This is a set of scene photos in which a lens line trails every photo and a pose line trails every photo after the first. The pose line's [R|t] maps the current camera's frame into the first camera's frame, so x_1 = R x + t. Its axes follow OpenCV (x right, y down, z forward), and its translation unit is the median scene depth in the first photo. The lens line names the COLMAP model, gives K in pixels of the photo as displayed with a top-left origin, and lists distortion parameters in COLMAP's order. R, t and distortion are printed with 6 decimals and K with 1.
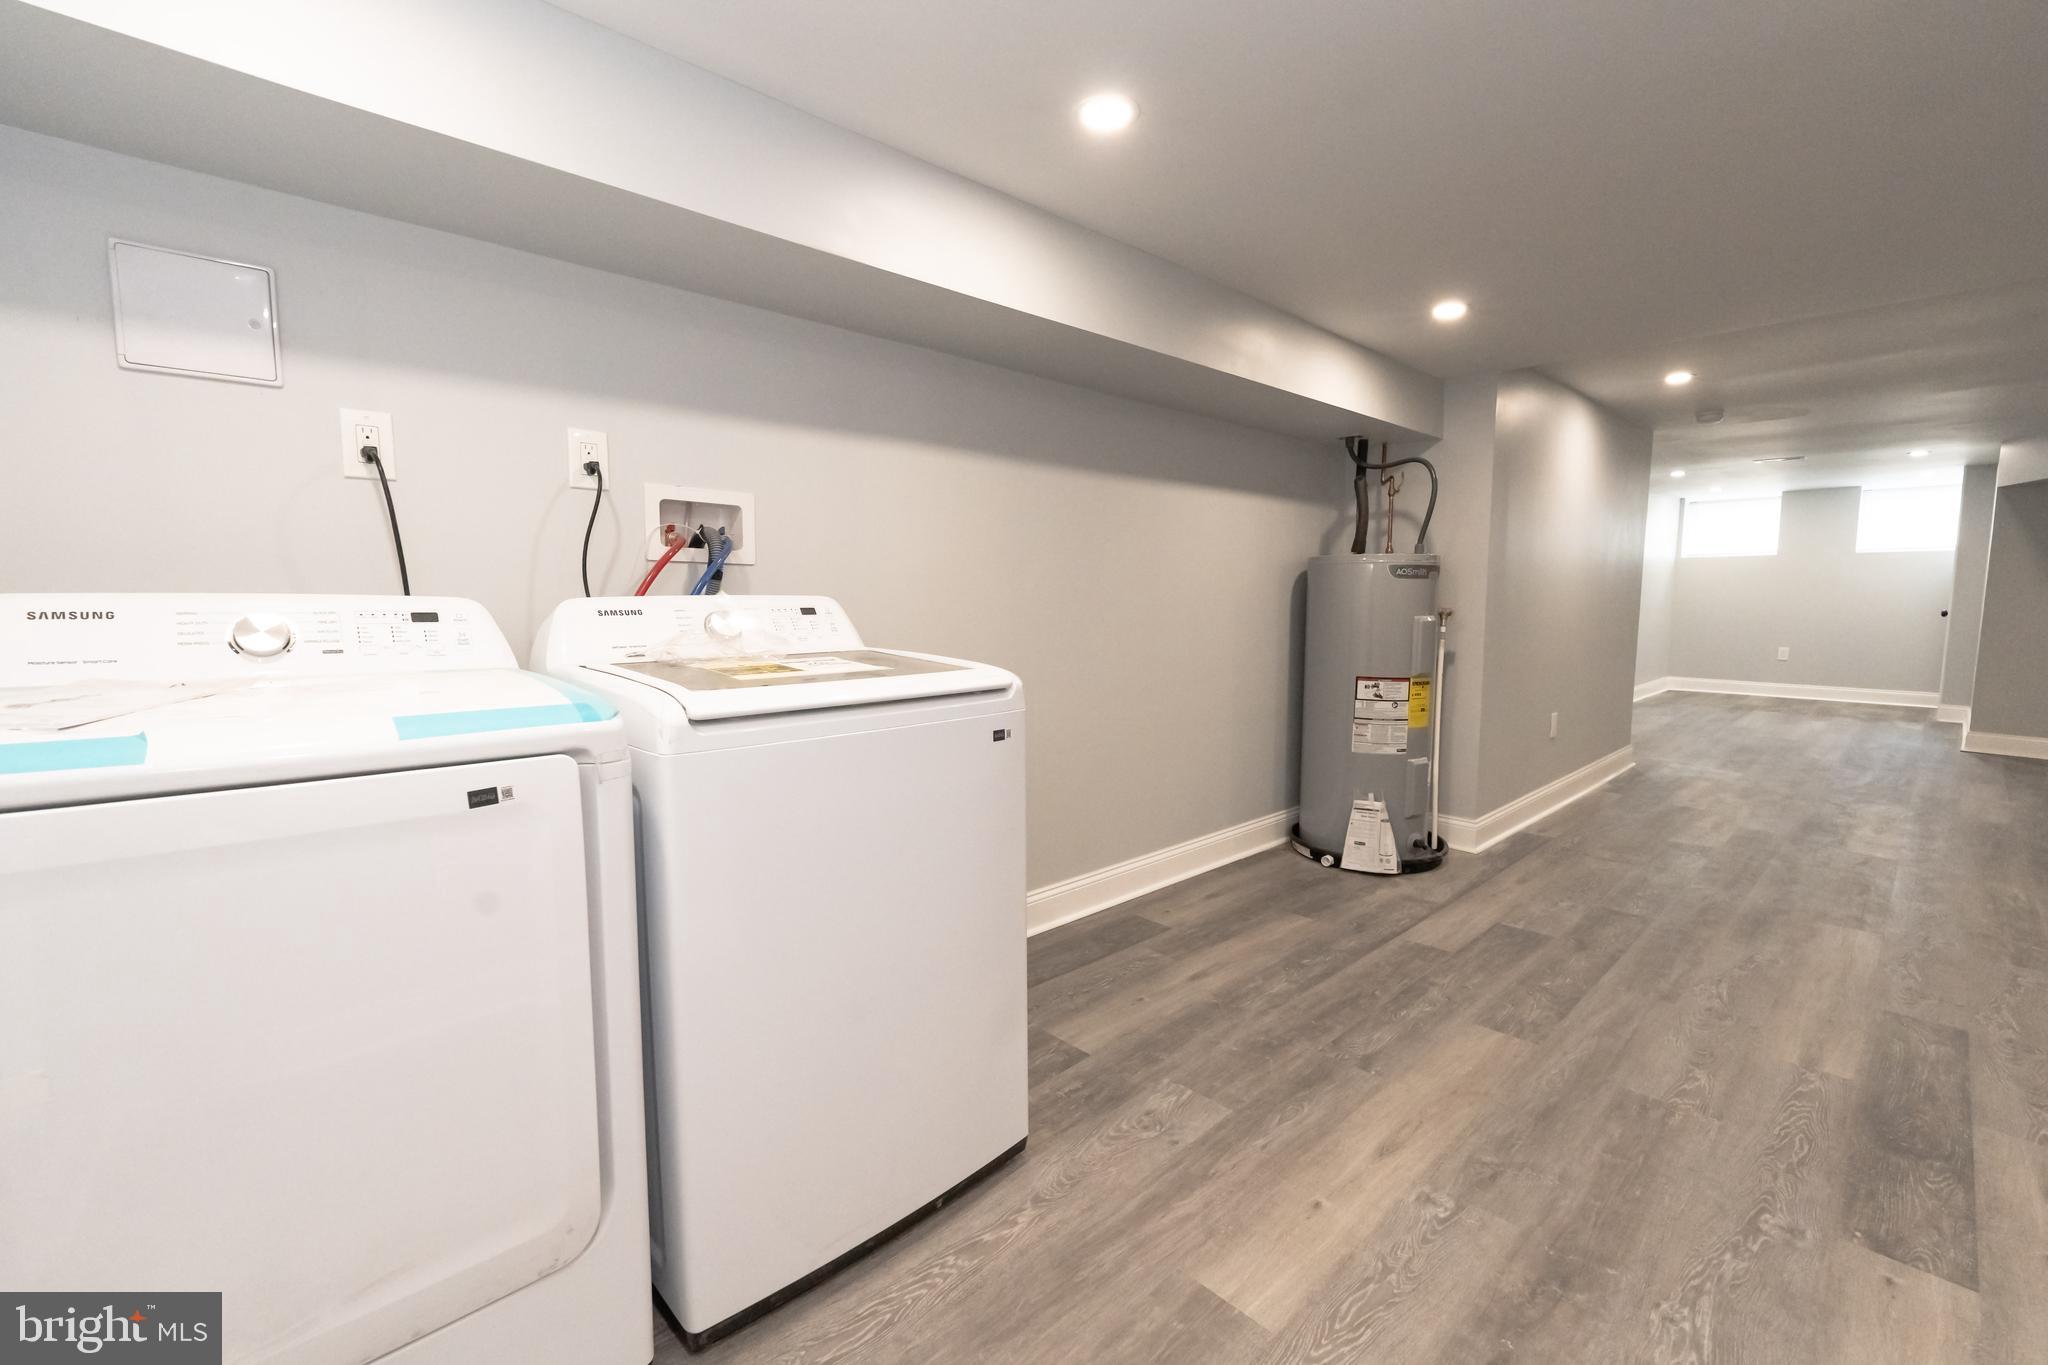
lens RADIAL K [[805.7, 0, 1024.0], [0, 805.7, 682.5], [0, 0, 1]] dist [-0.000368, -0.000609]
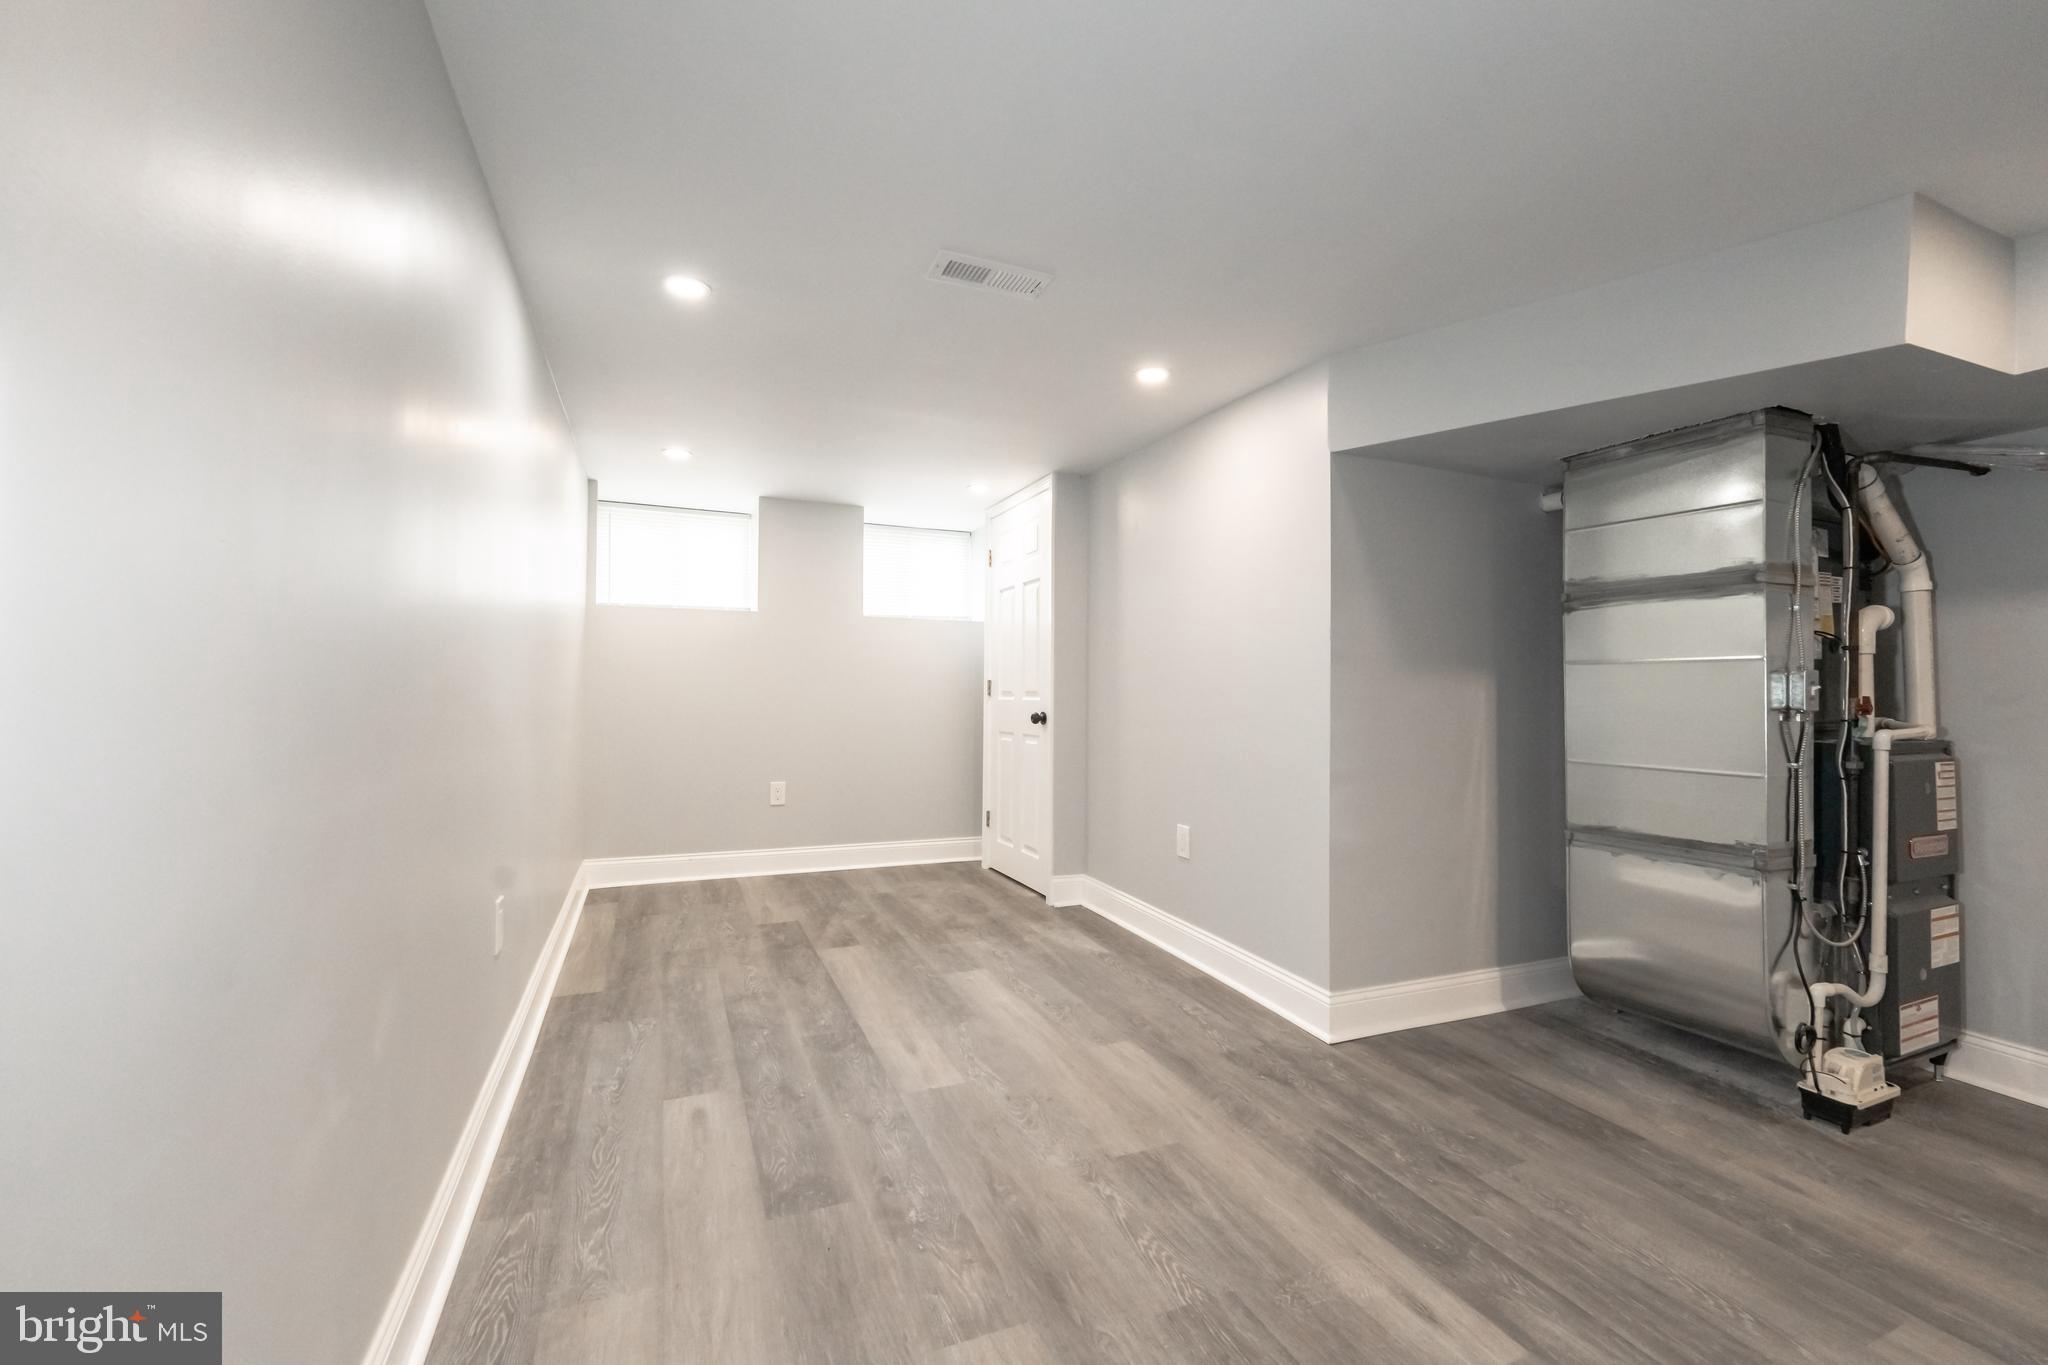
lens RADIAL K [[805.7, 0, 1024.0], [0, 805.7, 682.5], [0, 0, 1]] dist [-0.000368, -0.000609]
pose [[0.278525, 0.019037, 0.960240, 0.502365], [0.095033, 0.994351, -0.047278, -0.073844], [-0.955716, 0.104422, 0.275142, 0.737416]]
